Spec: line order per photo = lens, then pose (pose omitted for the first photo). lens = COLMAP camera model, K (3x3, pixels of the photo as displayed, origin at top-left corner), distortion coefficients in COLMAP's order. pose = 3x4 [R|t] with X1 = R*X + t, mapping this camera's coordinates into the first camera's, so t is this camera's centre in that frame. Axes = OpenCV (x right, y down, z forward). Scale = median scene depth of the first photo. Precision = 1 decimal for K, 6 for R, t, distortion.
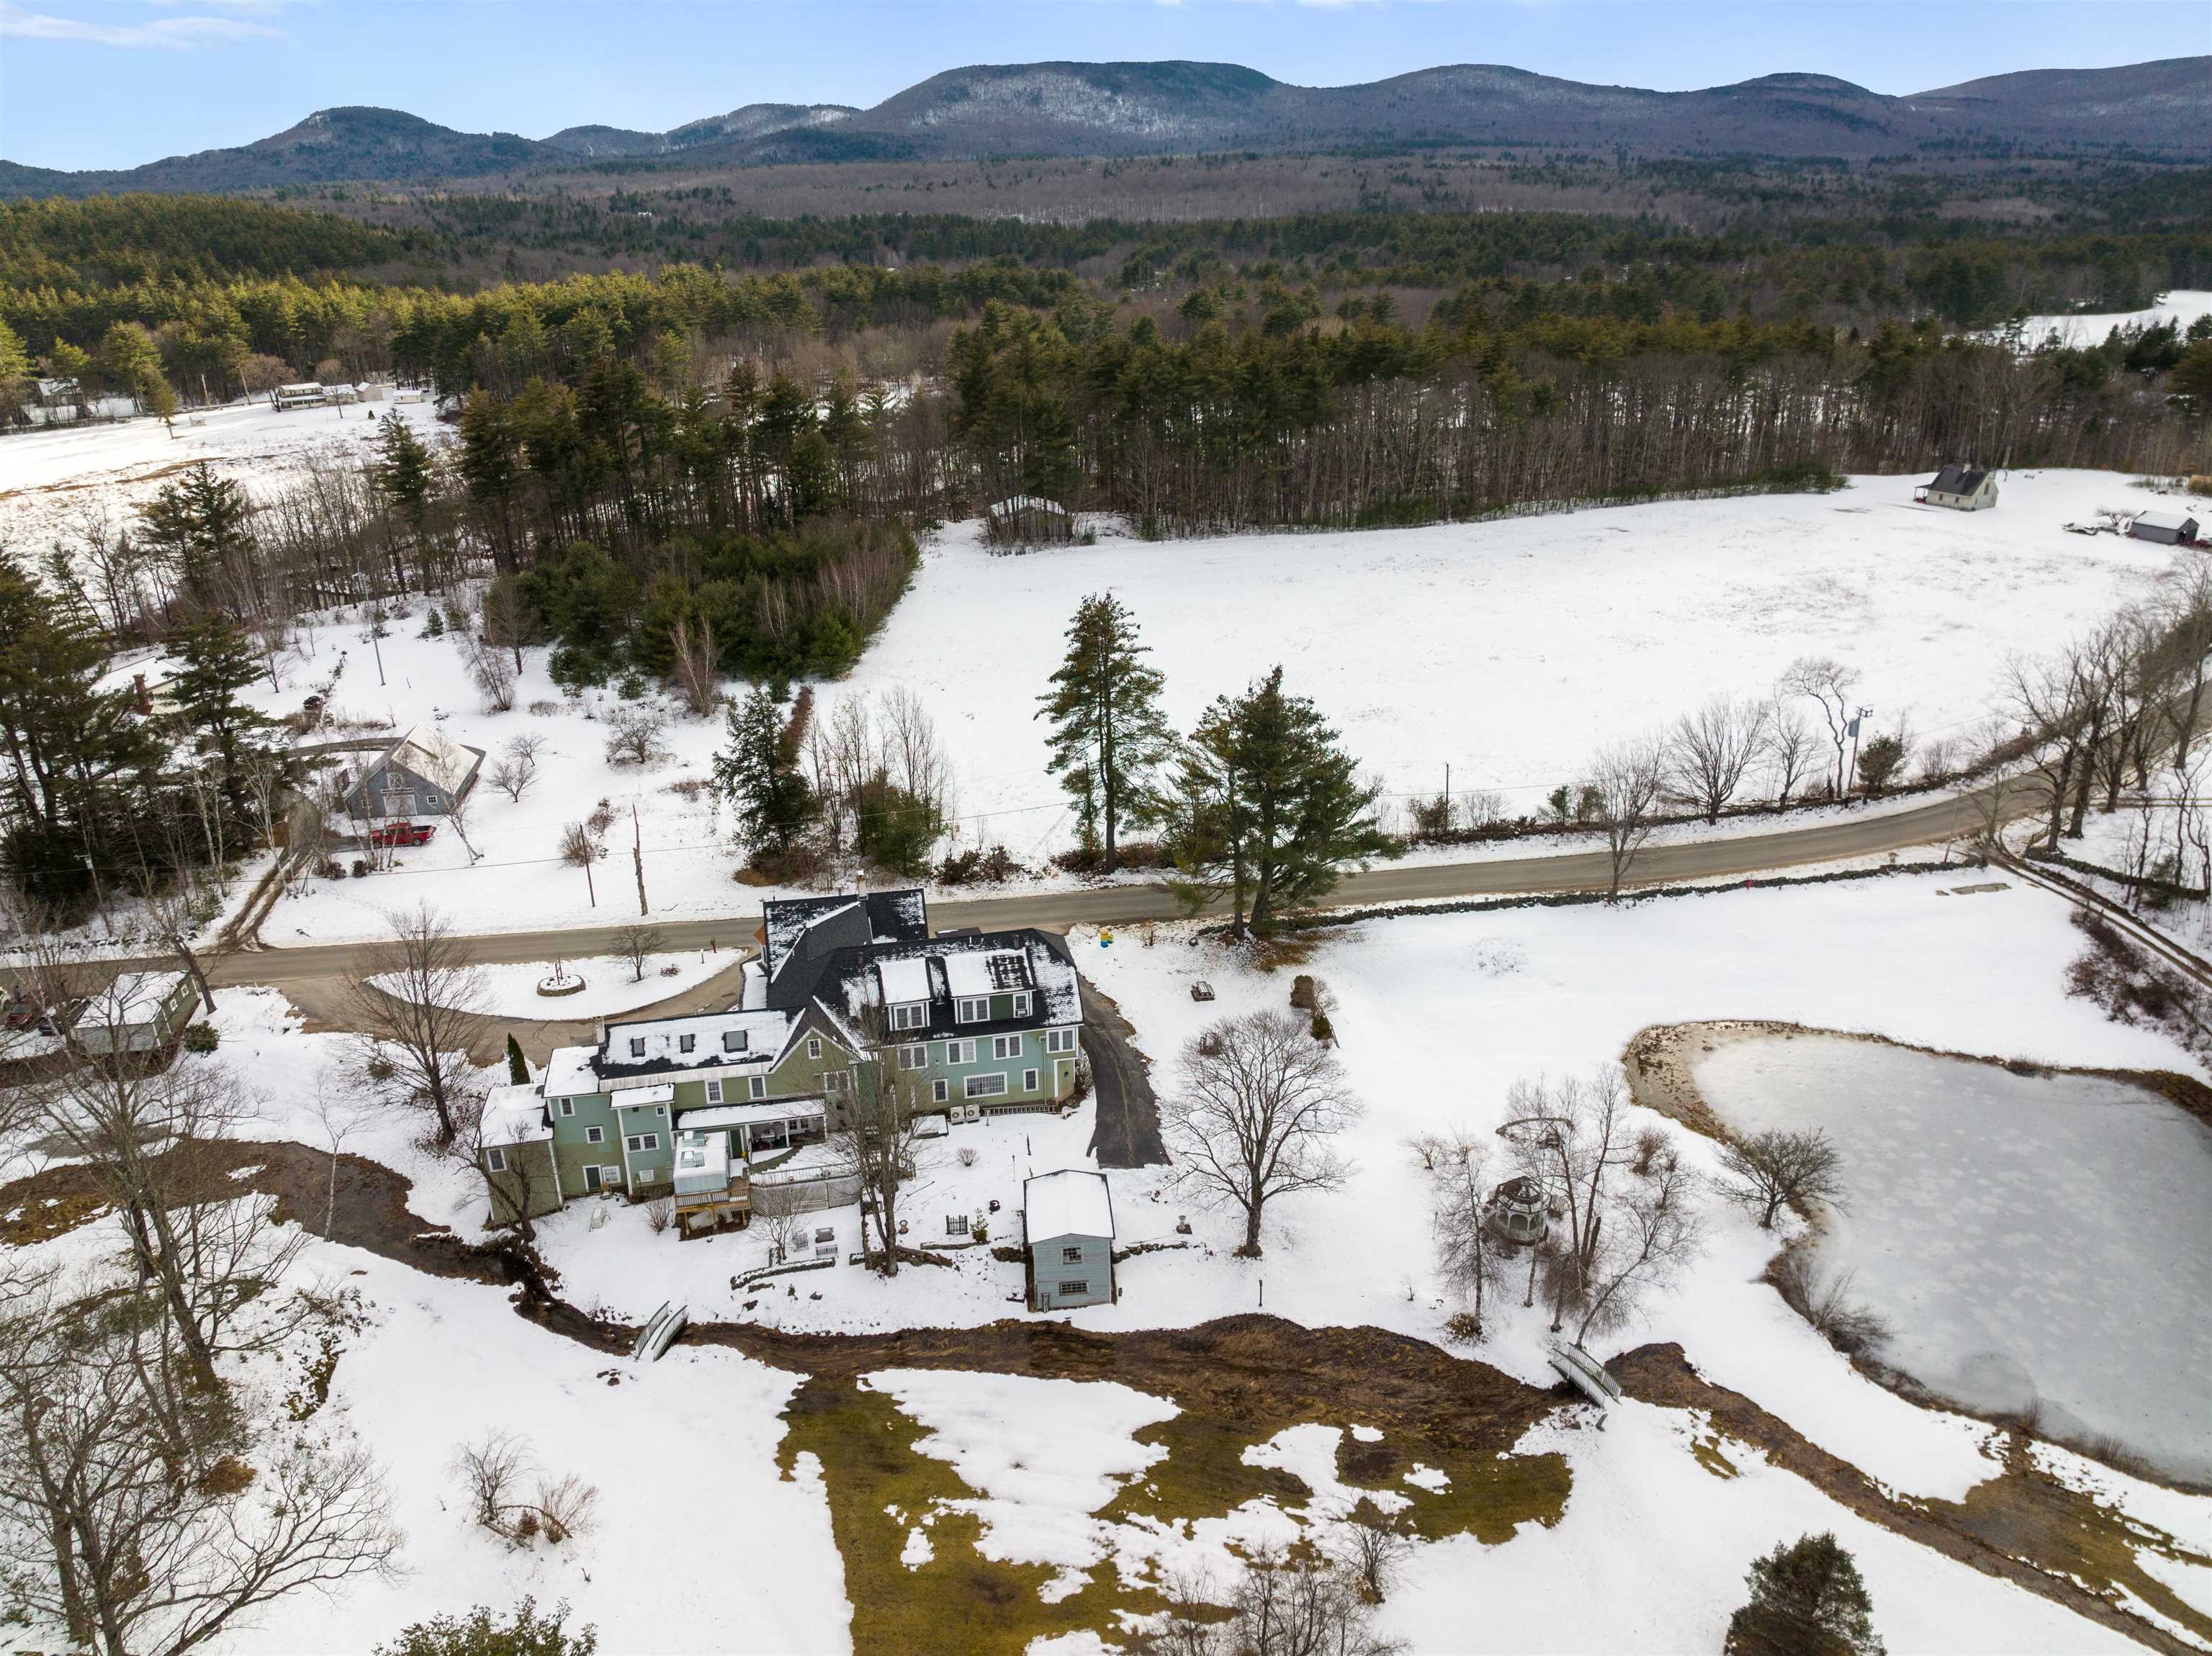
lens RADIAL K [[1566.7, 0, 1106.0], [0, 1566.7, 828.0], [0, 0, 1]] dist [-0.012782, -0.060737]
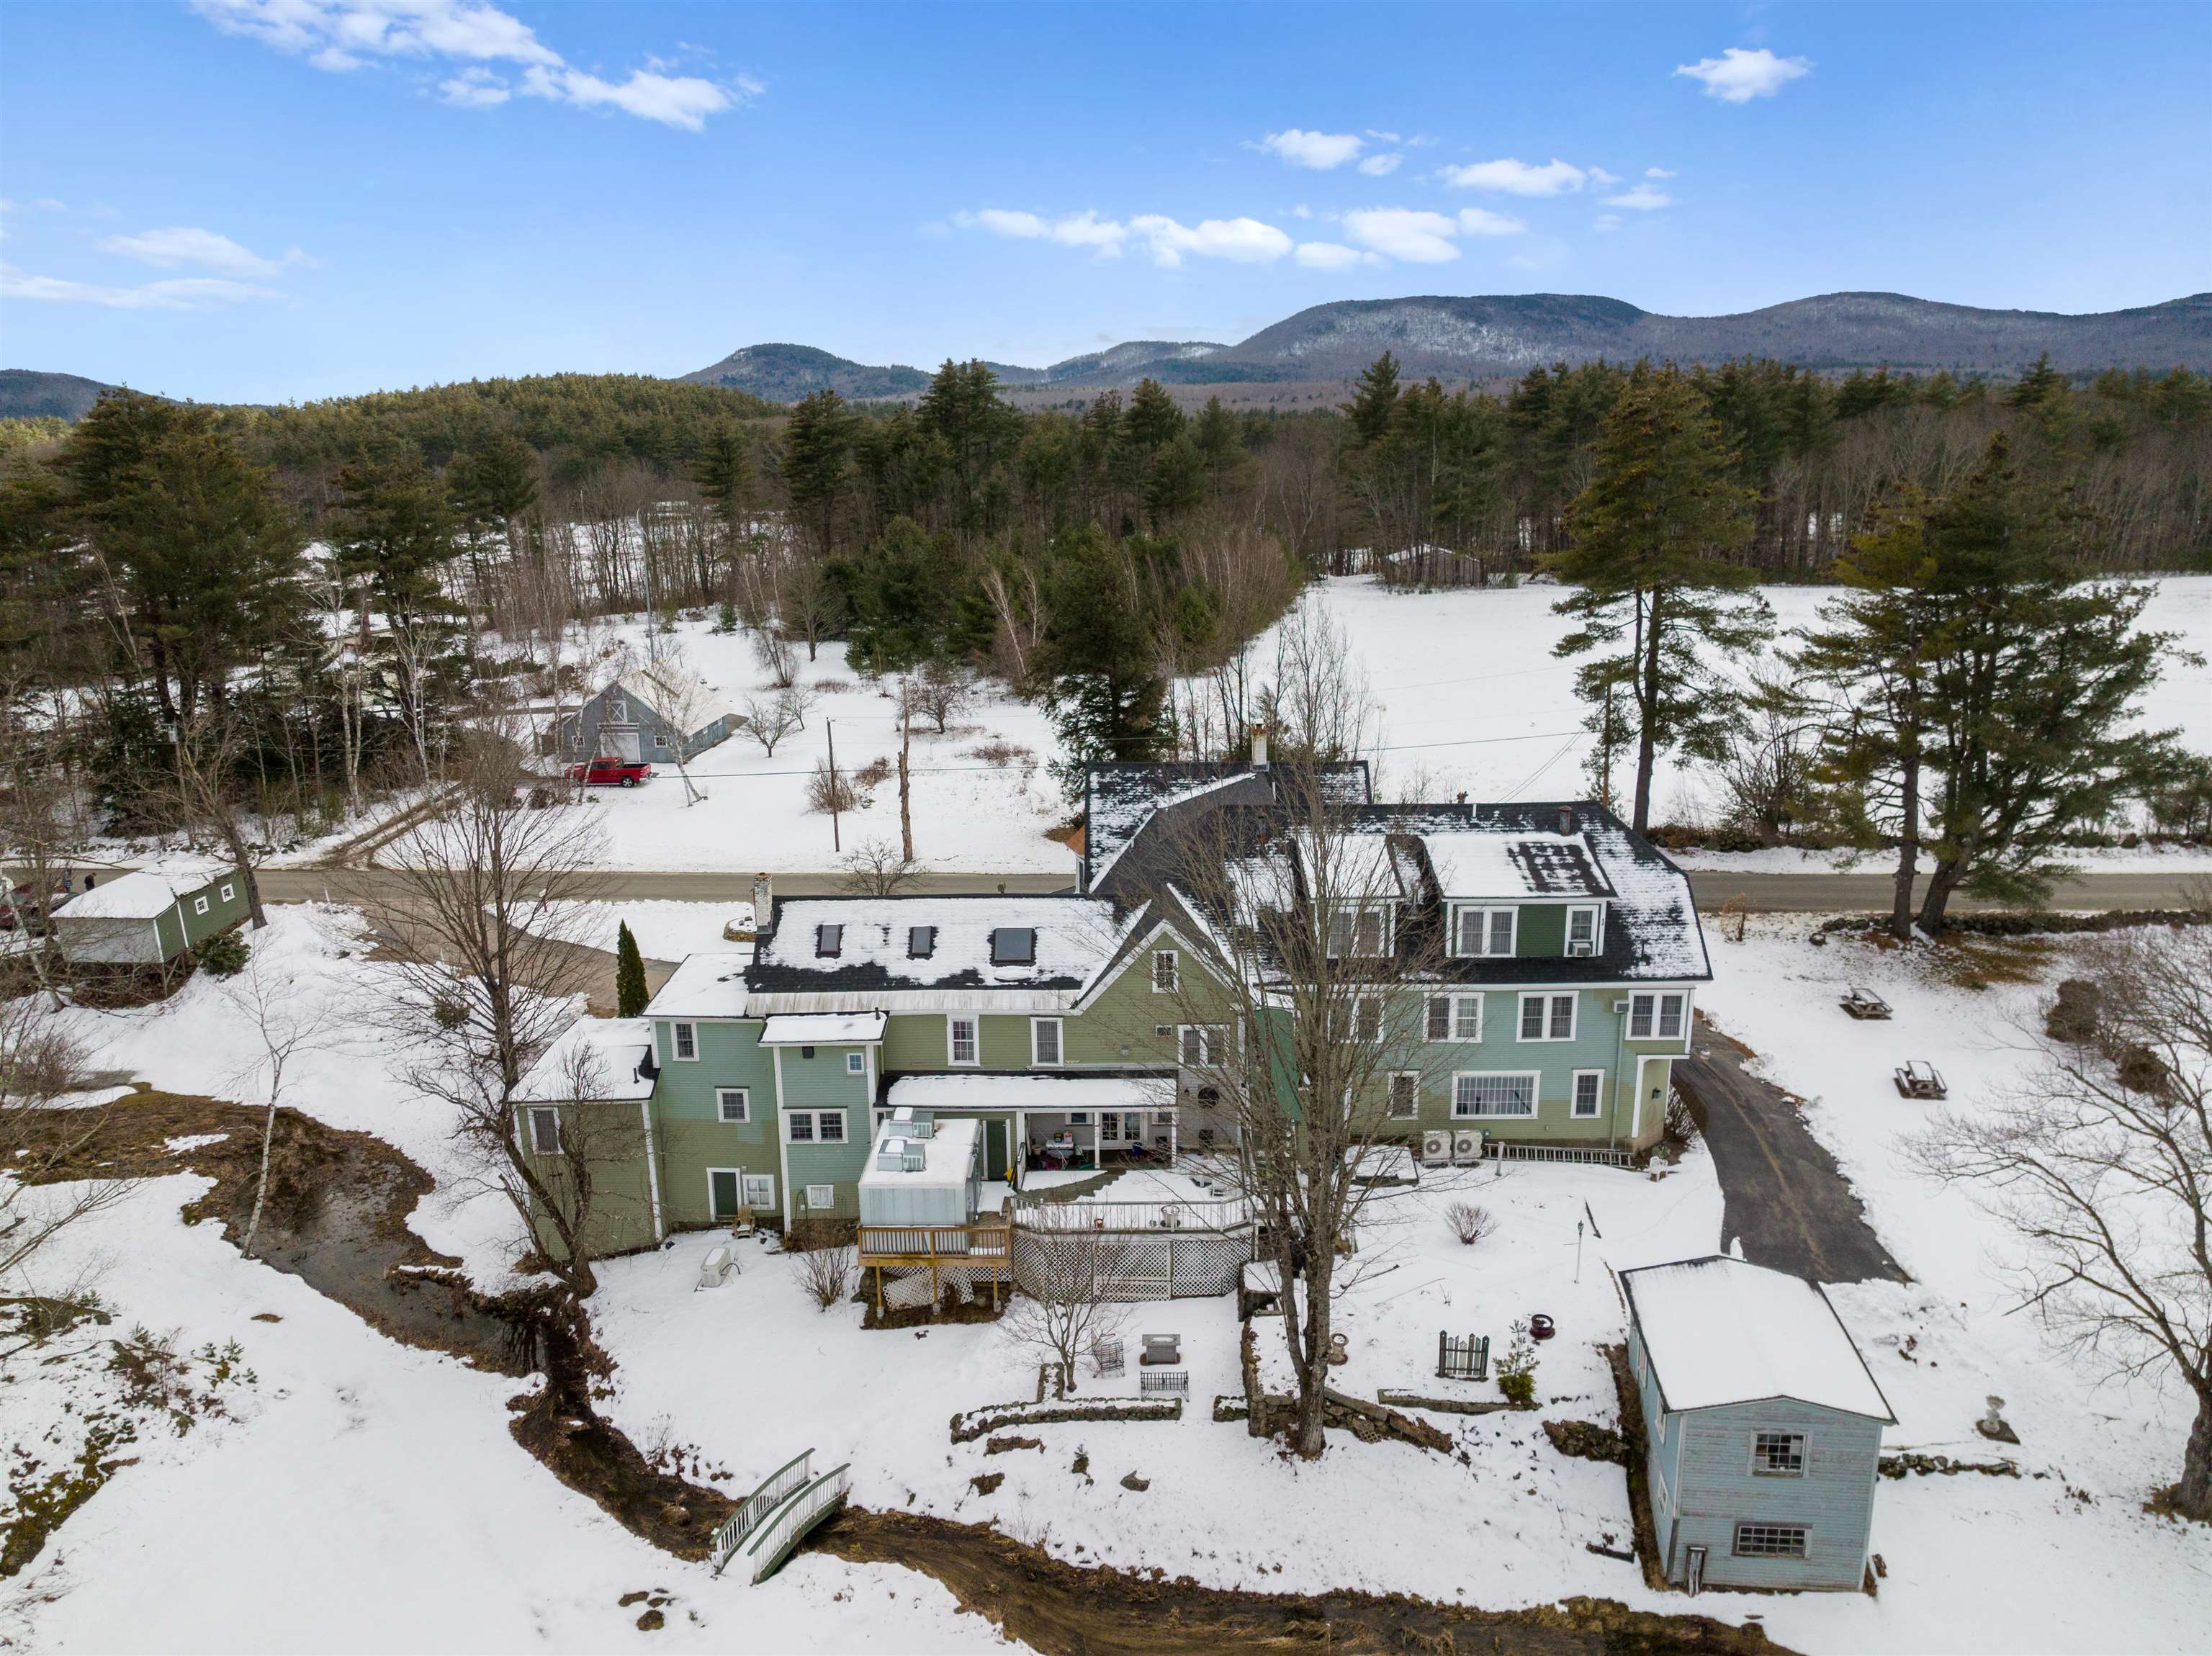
lens RADIAL K [[1566.7, 0, 1106.0], [0, 1566.7, 828.0], [0, 0, 1]] dist [-0.012782, -0.060737]
pose [[0.976530, 0.048875, -0.209765, -0.102736], [-0.077566, 0.988369, -0.130806, 0.163624], [0.200932, 0.144006, 0.968963, 0.509605]]
